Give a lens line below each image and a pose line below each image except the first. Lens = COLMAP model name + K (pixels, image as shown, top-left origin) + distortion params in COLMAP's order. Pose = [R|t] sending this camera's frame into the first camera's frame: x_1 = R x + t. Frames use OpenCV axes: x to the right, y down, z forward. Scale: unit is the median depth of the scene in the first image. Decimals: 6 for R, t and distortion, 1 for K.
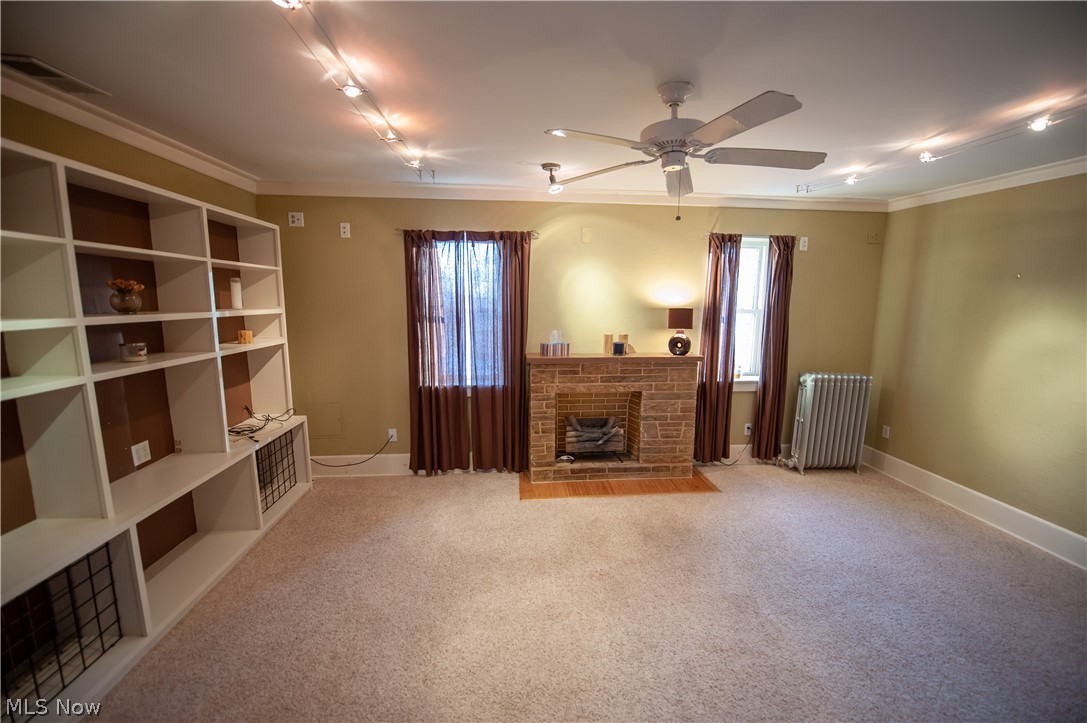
lens RADIAL K [[438.5, 0, 543.5], [0, 438.5, 361.5], [0, 0, 1]] dist [-0.001404, -0.000024]
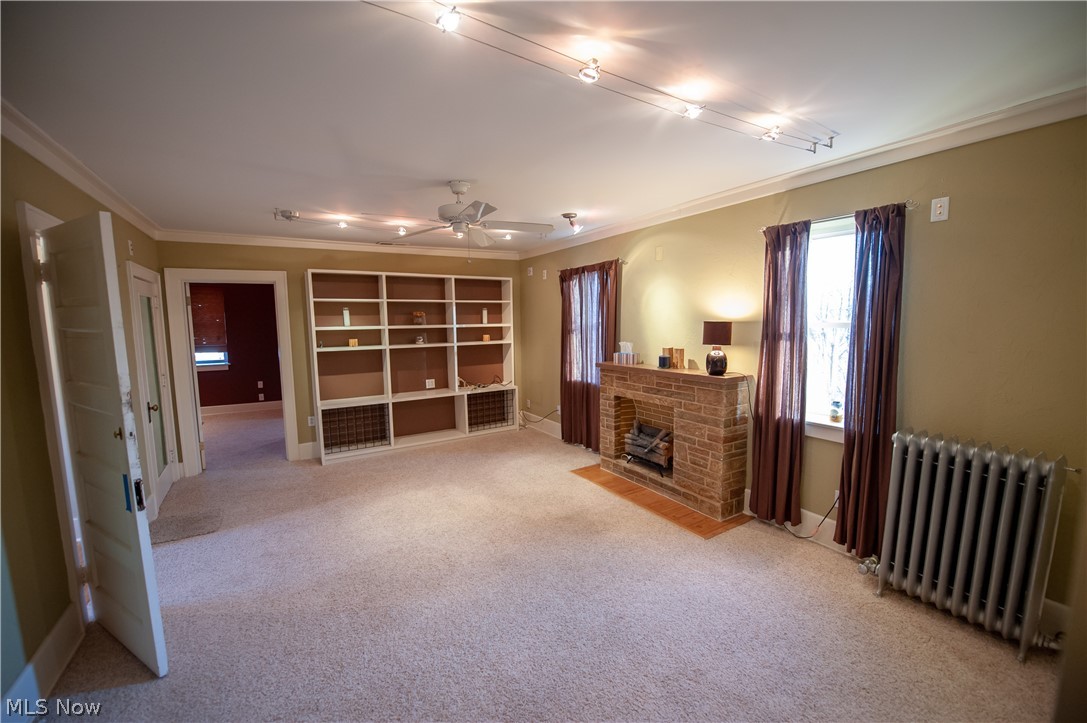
lens RADIAL K [[421.2, 0, 543.5], [0, 421.2, 361.5], [0, 0, 1]] dist [0.000223, -0.000004]
pose [[0.455062, 0.075036, -0.887293, 0.901512], [-0.109497, 0.993596, 0.027869, -0.027255], [0.883702, 0.084474, 0.460364, 0.307876]]
